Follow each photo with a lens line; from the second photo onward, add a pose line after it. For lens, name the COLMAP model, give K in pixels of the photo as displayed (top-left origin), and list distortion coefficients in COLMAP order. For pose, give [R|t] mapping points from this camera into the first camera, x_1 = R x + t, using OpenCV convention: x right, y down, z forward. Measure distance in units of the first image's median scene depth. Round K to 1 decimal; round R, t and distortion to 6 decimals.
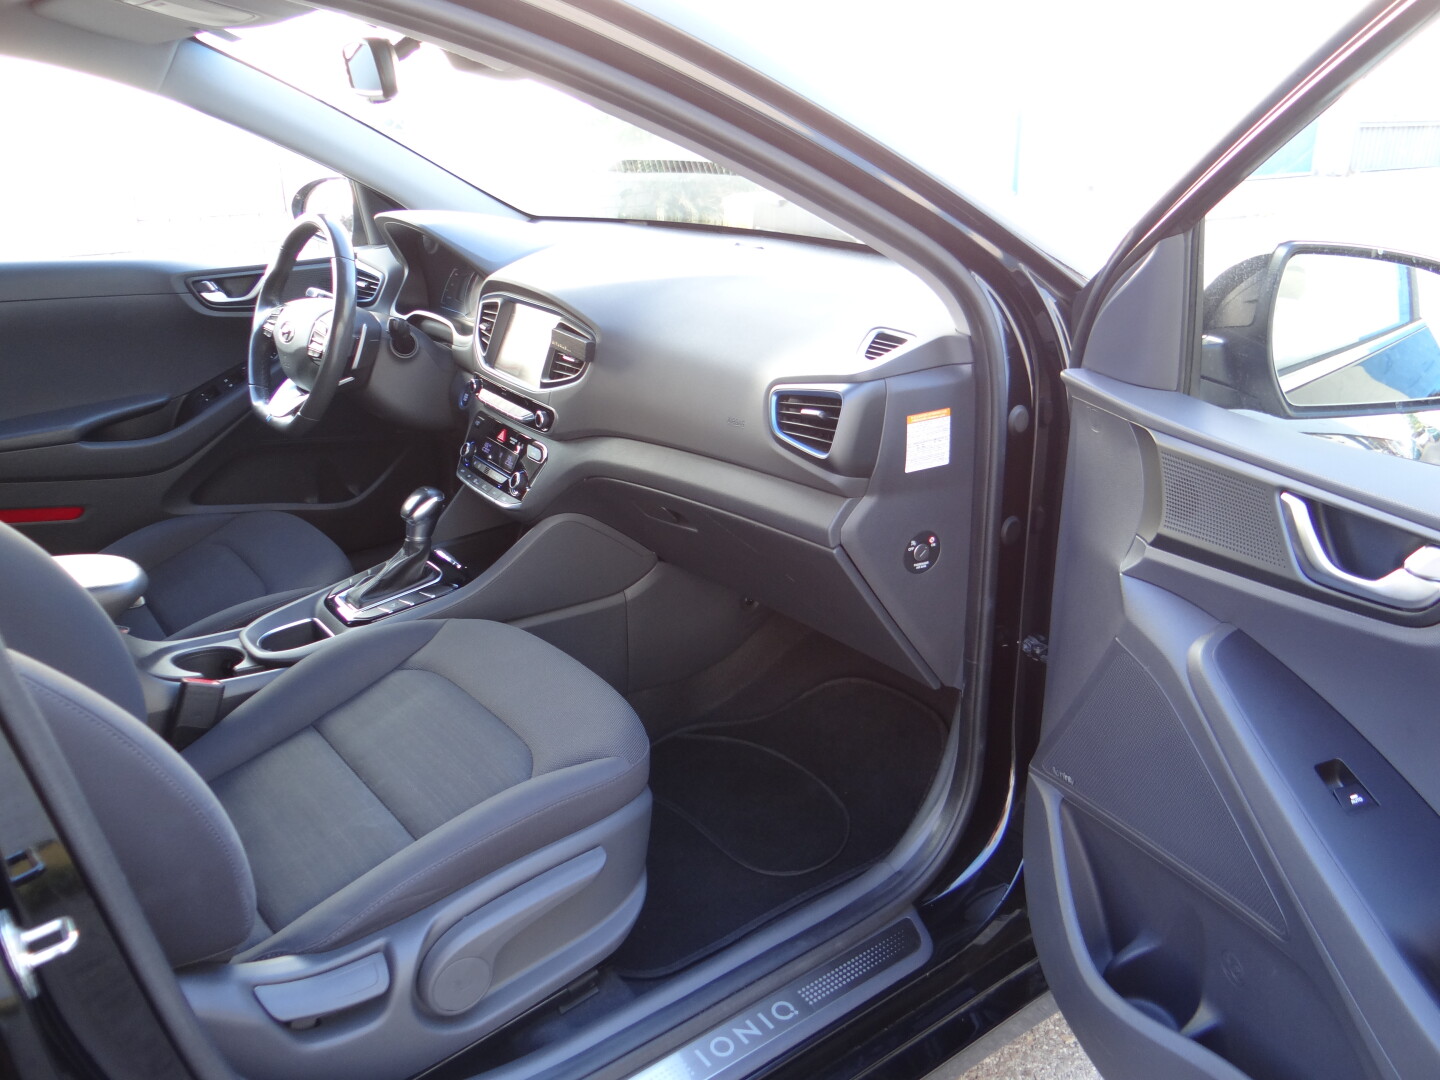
lens RADIAL K [[1106.6, 0, 716.0], [0, 1106.6, 543.9], [0, 0, 1]] dist [-0.009885, -0.007798]
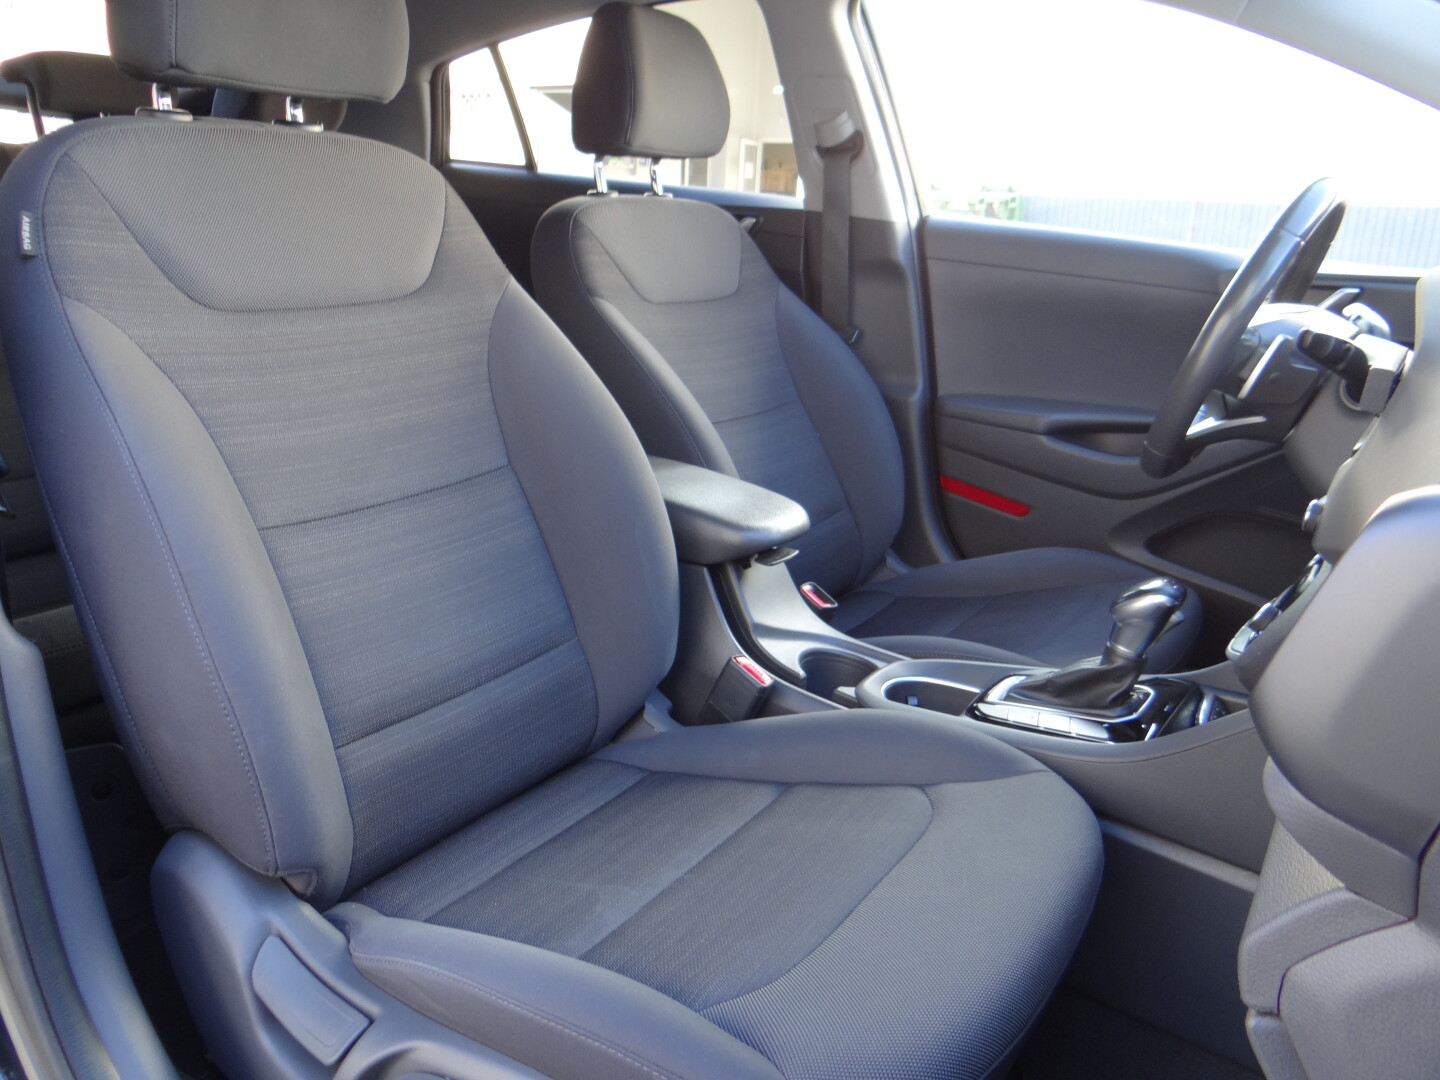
lens RADIAL K [[1121.7, 0, 715.4], [0, 1121.7, 530.3], [0, 0, 1]] dist [0.000180, 0.002420]
pose [[0.311997, 0.283362, -0.906843, 0.227950], [-0.375537, 0.913541, 0.156252, -0.082485], [0.872714, 0.291802, 0.391435, 0.554141]]
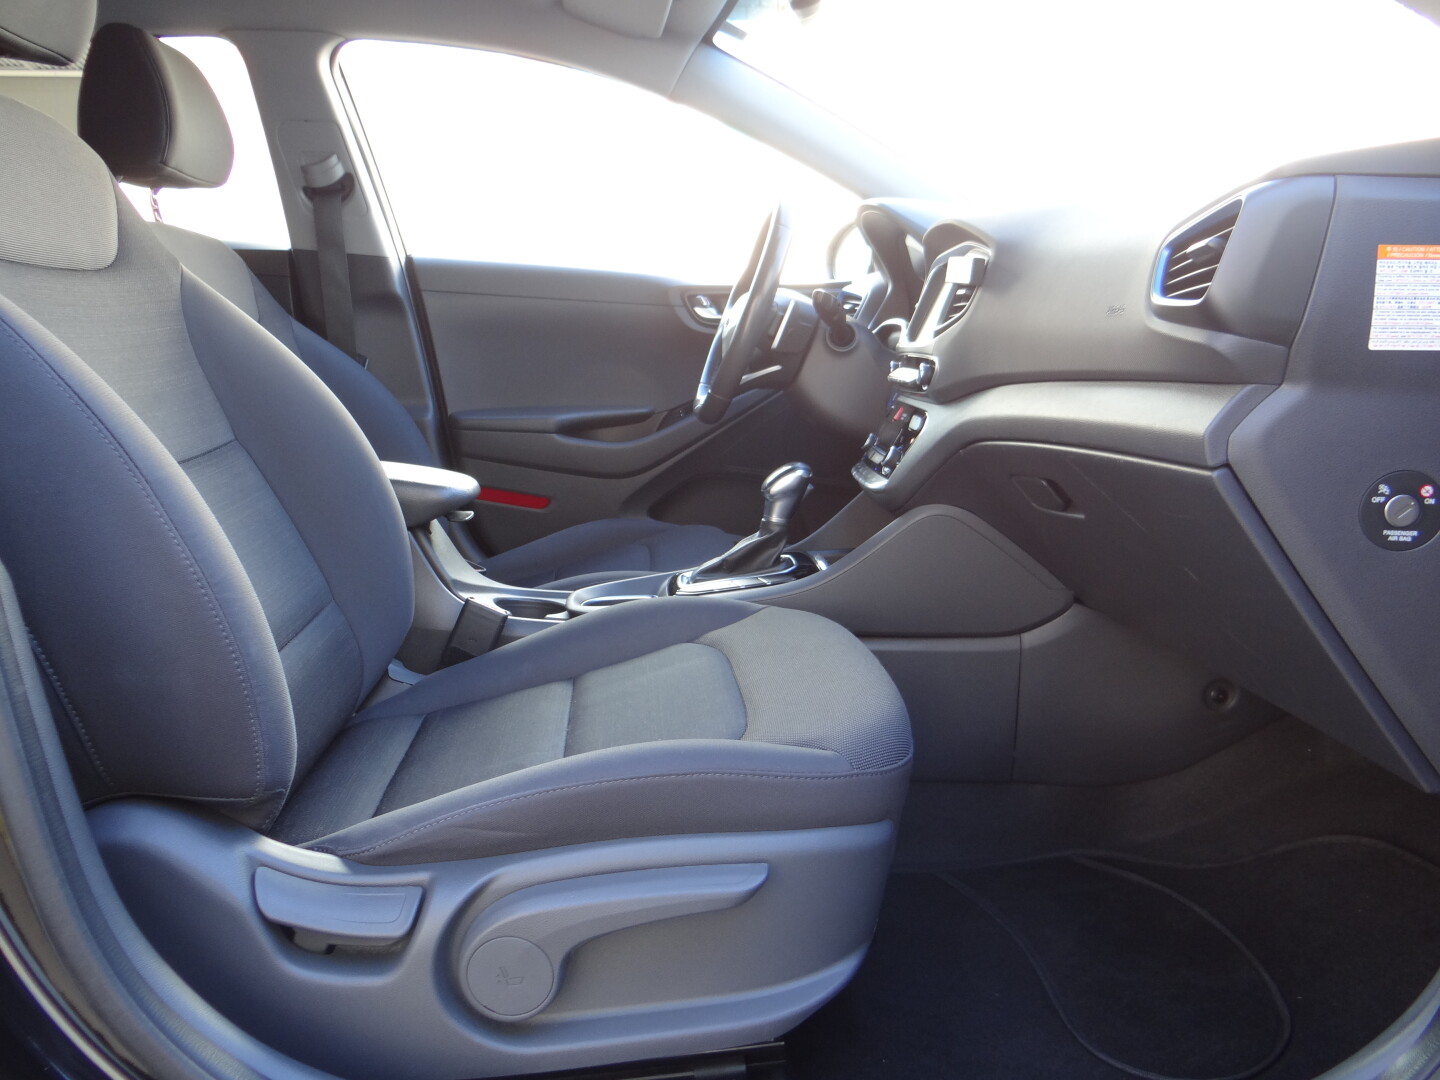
lens RADIAL K [[1106.6, 0, 716.0], [0, 1106.6, 543.9], [0, 0, 1]] dist [-0.009885, -0.007798]
pose [[0.830881, 0.111937, -0.545076, 0.162402], [-0.209470, 0.970422, -0.120018, 0.129929], [0.515519, 0.213898, 0.829752, 0.293642]]
